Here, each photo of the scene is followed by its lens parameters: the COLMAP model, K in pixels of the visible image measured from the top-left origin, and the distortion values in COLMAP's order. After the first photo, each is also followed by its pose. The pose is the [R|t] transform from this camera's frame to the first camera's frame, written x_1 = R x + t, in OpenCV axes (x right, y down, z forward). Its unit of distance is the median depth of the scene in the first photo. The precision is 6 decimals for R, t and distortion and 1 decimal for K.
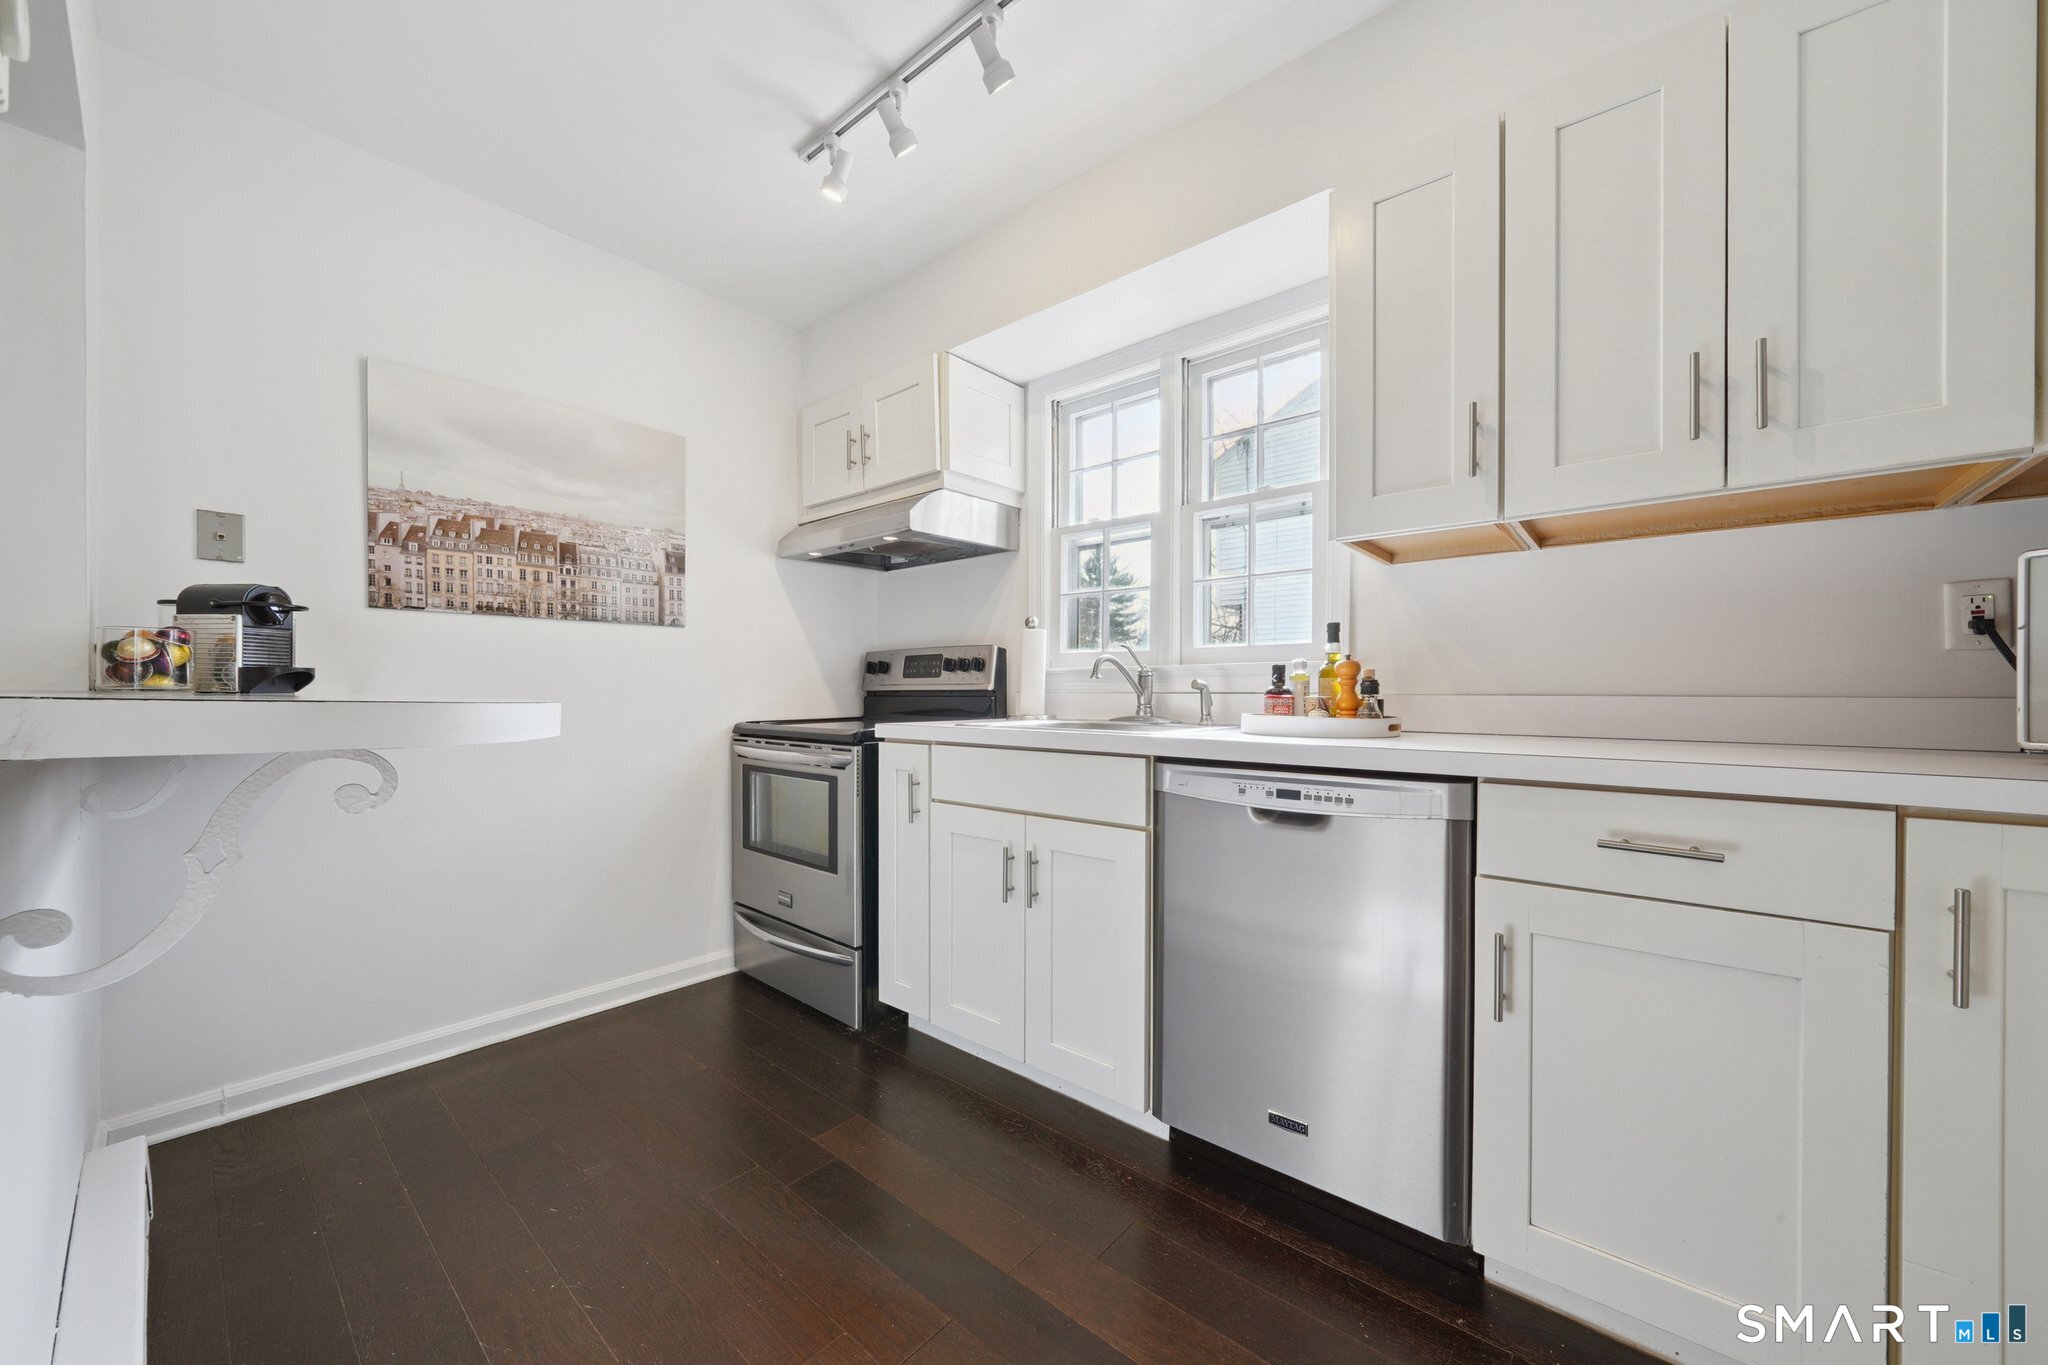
lens RADIAL K [[744.1, 0, 1024.9], [0, 744.1, 697.9], [0, 0, 1]] dist [-0.000933, -0.000055]
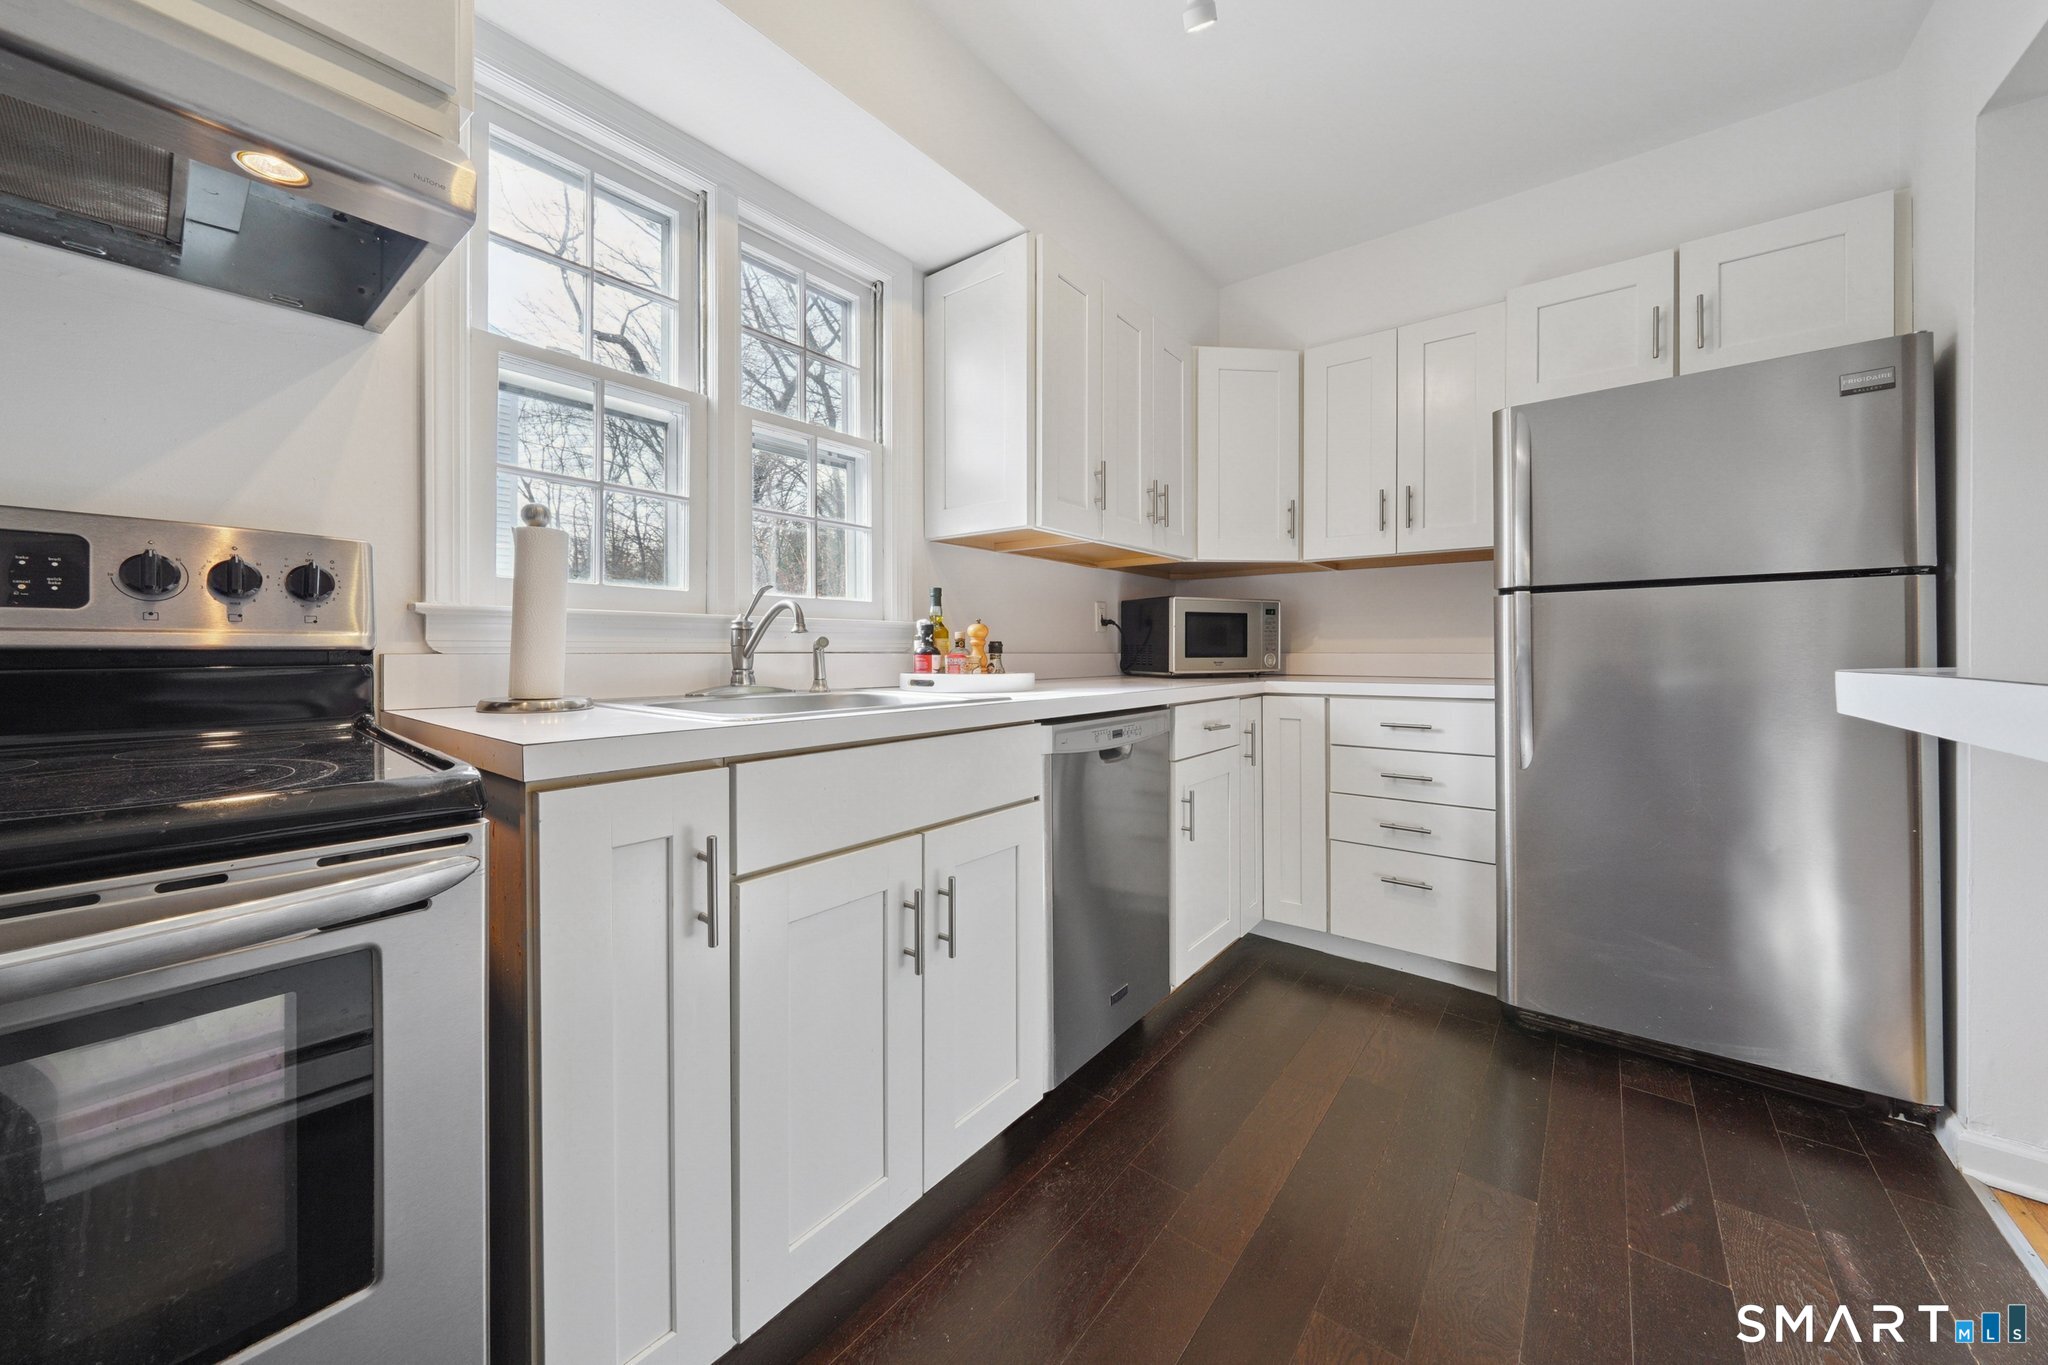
lens RADIAL K [[734.8, 0, 991.3], [0, 734.8, 646.4], [0, 0, 1]] dist [-0.001569, -0.000080]
pose [[-0.019182, 0.000757, 0.999816, -0.662810], [-0.003030, 0.999995, -0.000815, -0.014077], [-0.999811, -0.003045, -0.019179, 0.935478]]
